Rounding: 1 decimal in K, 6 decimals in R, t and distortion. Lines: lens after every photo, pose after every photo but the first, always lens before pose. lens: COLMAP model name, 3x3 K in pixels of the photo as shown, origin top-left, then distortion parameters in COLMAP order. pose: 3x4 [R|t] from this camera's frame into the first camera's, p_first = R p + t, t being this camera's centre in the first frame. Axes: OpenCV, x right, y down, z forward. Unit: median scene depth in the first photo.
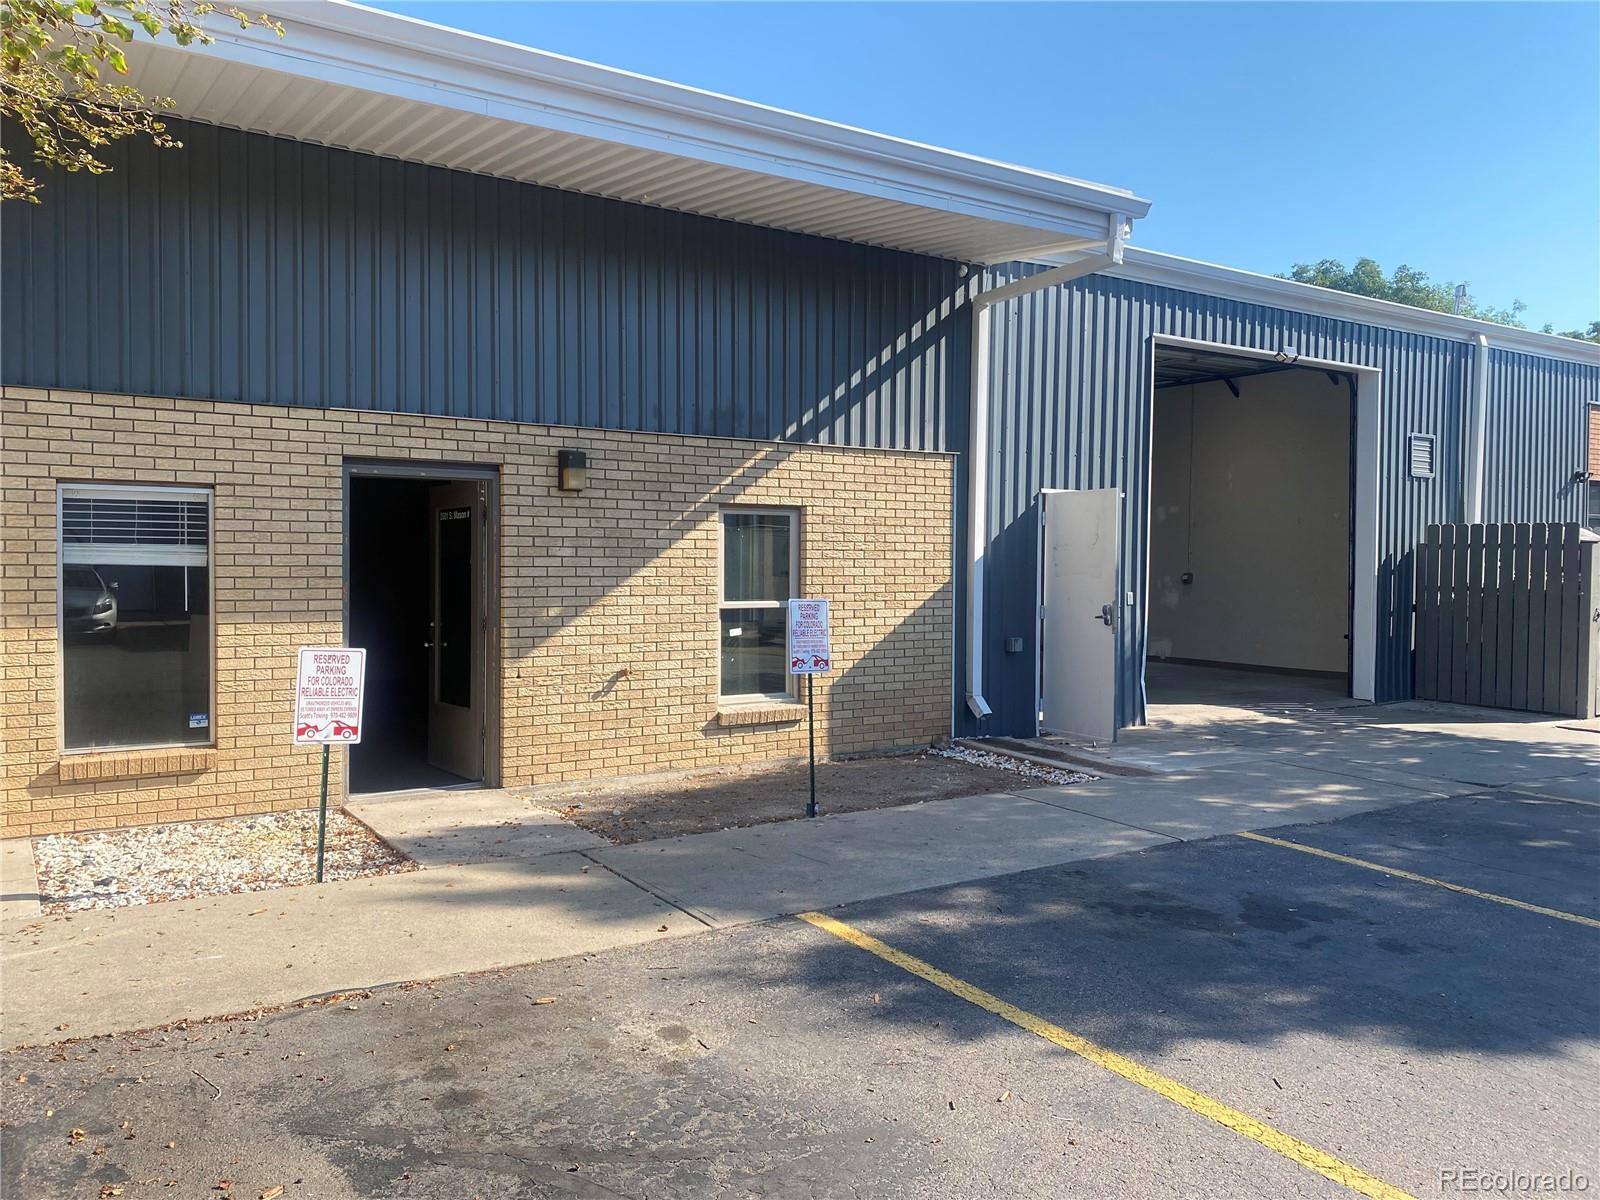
lens RADIAL K [[1191.3, 0, 800.0], [0, 1191.3, 600.0], [0, 0, 1]] dist [0.125333, -0.230138]
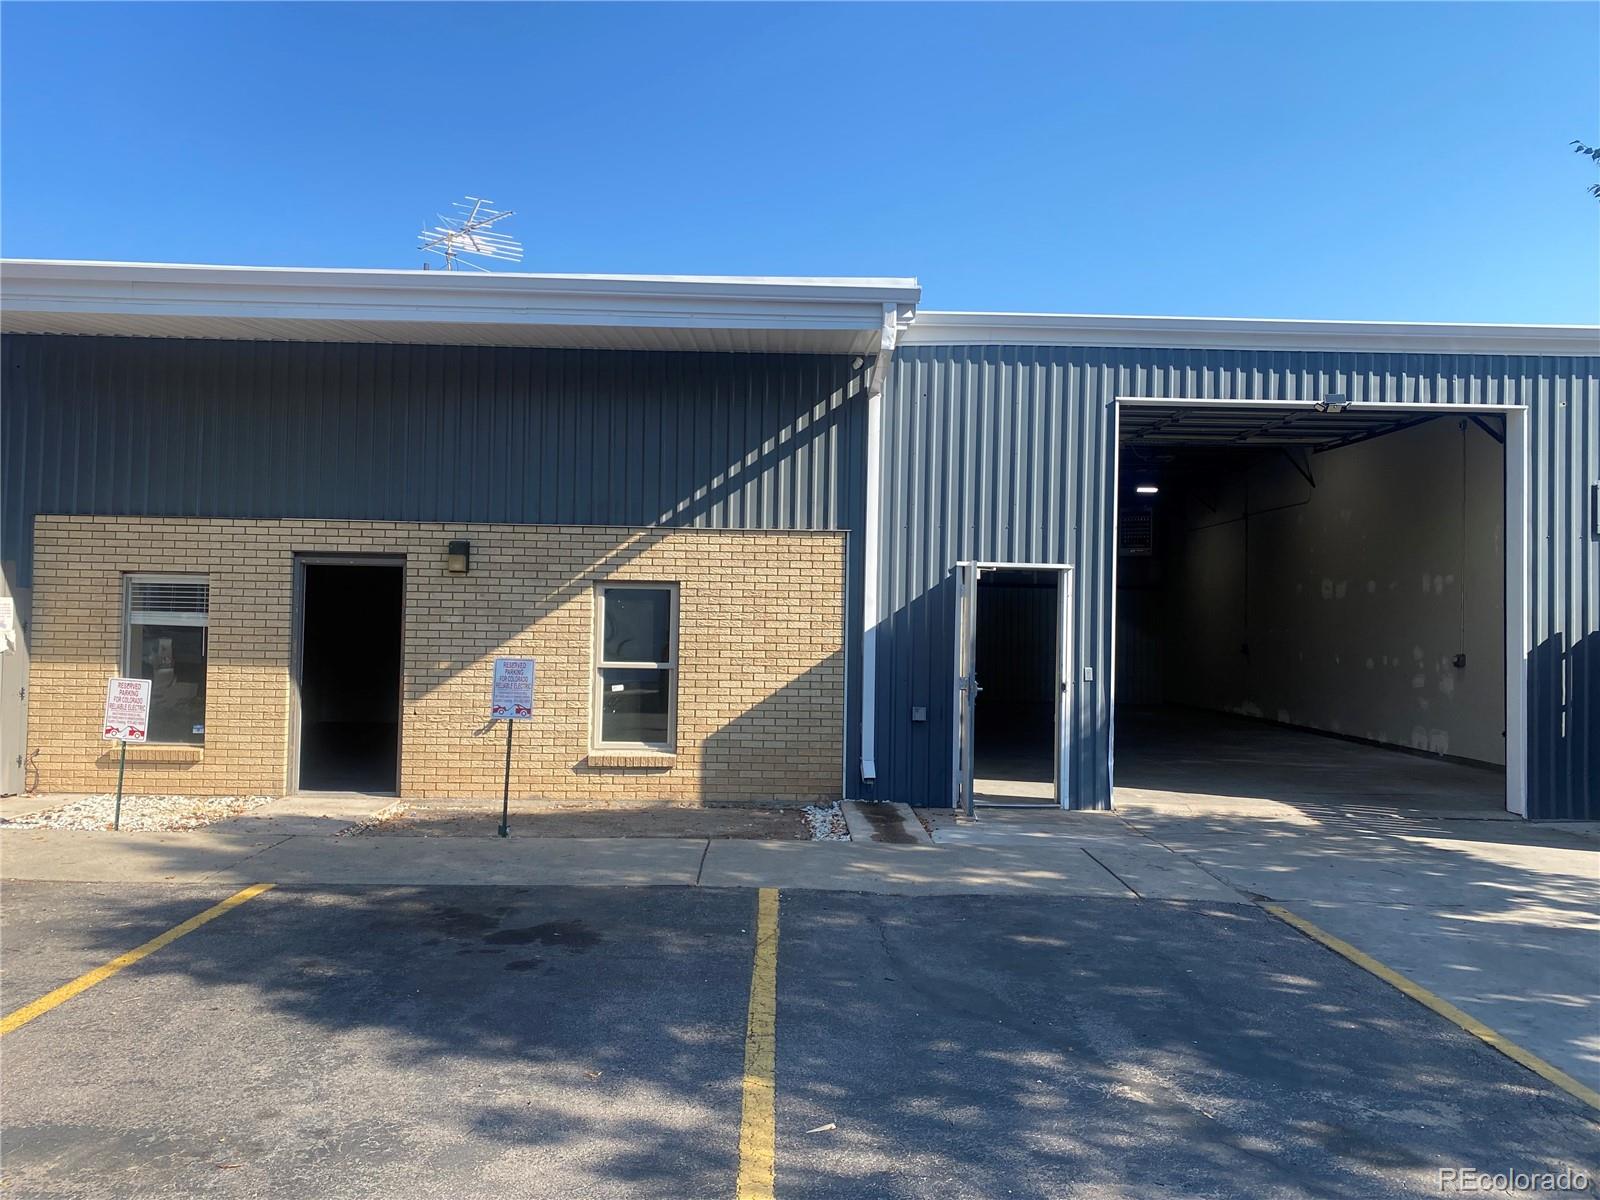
lens RADIAL K [[1191.3, 0, 800.0], [0, 1191.3, 600.0], [0, 0, 1]] dist [0.125333, -0.230138]
pose [[0.848085, -0.002576, -0.529854, 0.737469], [-0.030585, 0.998083, -0.053807, -0.002051], [0.528977, 0.061838, 0.846380, 0.086893]]
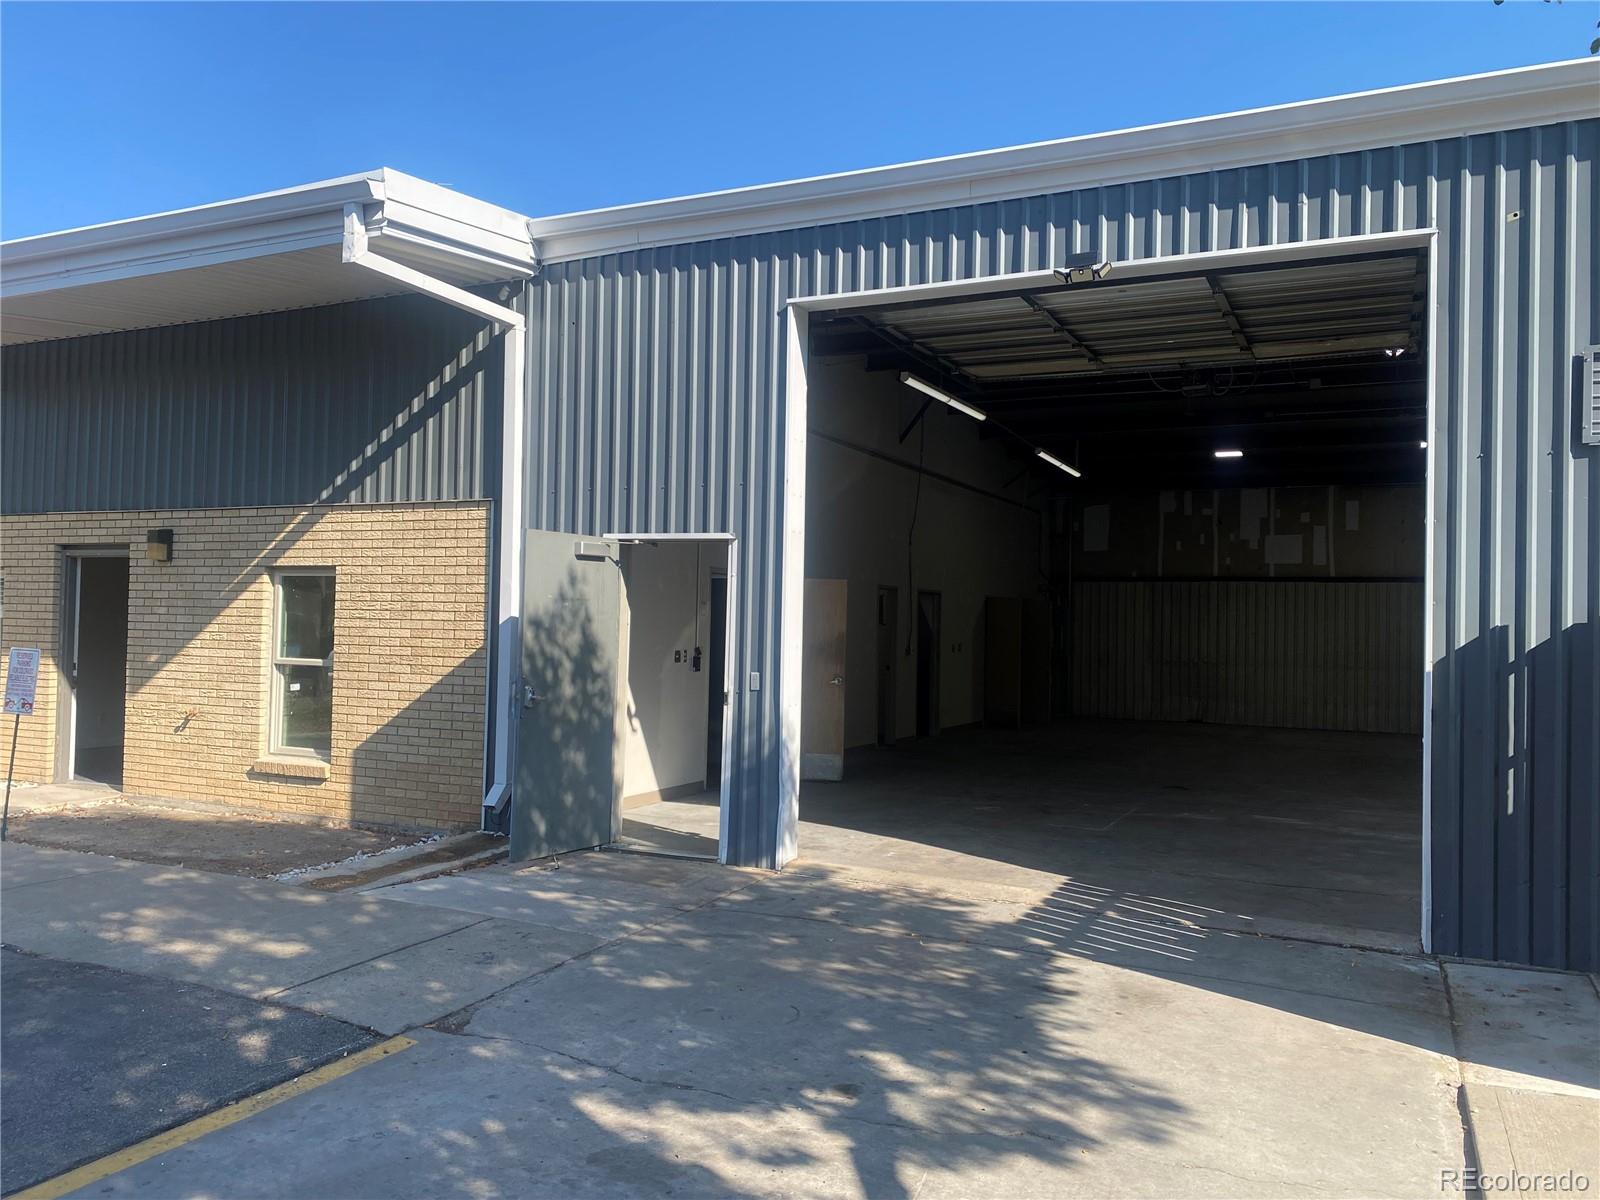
lens RADIAL K [[1191.3, 0, 800.0], [0, 1191.3, 600.0], [0, 0, 1]] dist [0.125333, -0.230138]
pose [[0.518495, -0.012097, -0.854995, 1.111285], [-0.046006, 0.998057, -0.042020, -0.026001], [0.853842, 0.061122, 0.516931, 0.832982]]
